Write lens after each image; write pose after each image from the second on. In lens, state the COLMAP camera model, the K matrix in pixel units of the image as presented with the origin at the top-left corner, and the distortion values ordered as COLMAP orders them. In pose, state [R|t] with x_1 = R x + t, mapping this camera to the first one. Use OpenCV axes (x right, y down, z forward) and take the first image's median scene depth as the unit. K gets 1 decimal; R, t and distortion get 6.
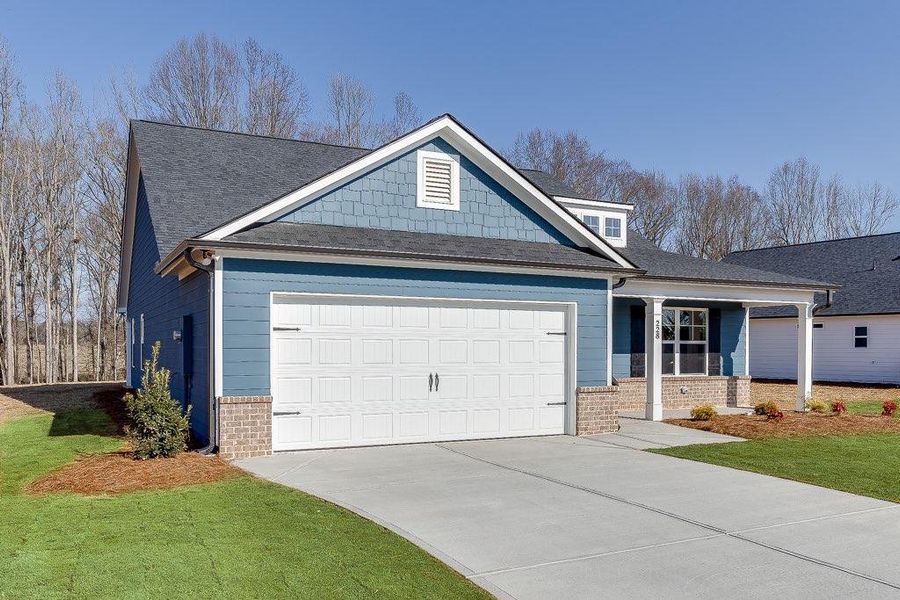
lens RADIAL K [[807.2, 0, 449.9], [0, 807.2, 353.2], [0, 0, 1]] dist [-0.002827, -0.001559]
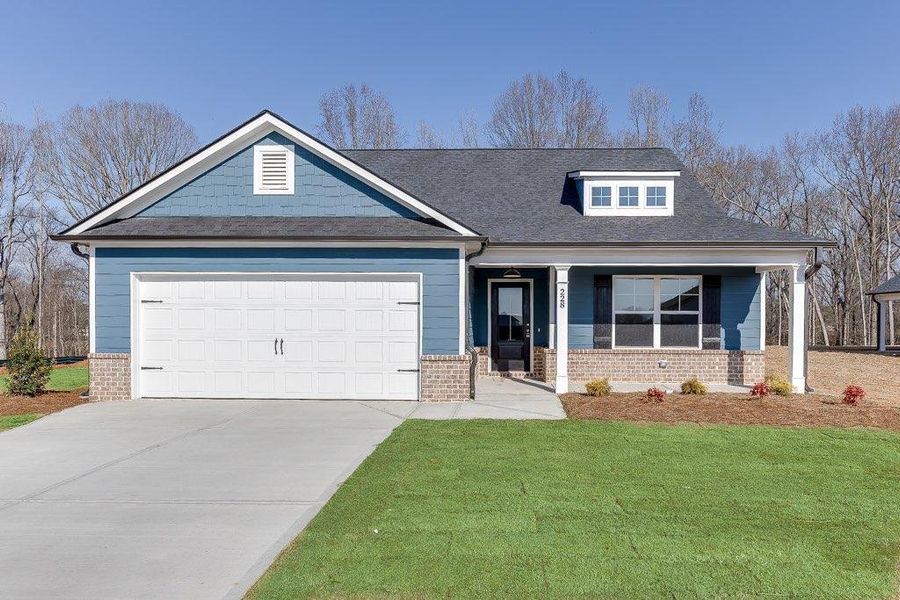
lens RADIAL K [[654.9, 0, 467.9], [0, 654.9, 328.9], [0, 0, 1]] dist [-0.003460, -0.002337]
pose [[0.863233, 0.007346, -0.504751, 0.617513], [-0.006370, 0.999973, 0.003660, 0.005158], [0.504765, 0.000056, 0.863257, 0.304127]]
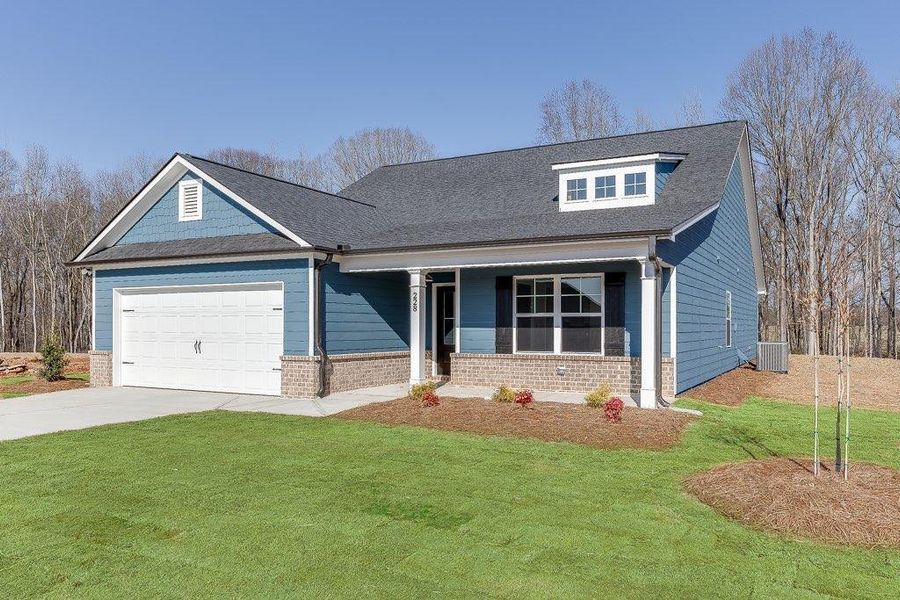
lens RADIAL K [[695.4, 0, 450.0], [0, 695.4, 322.2], [0, 0, 1]] dist [-0.005791, -0.001962]
pose [[0.547436, -0.007401, -0.836815, 1.088891], [-0.006859, 0.999888, -0.013330, 0.006312], [0.836820, 0.013037, 0.547323, 0.647572]]
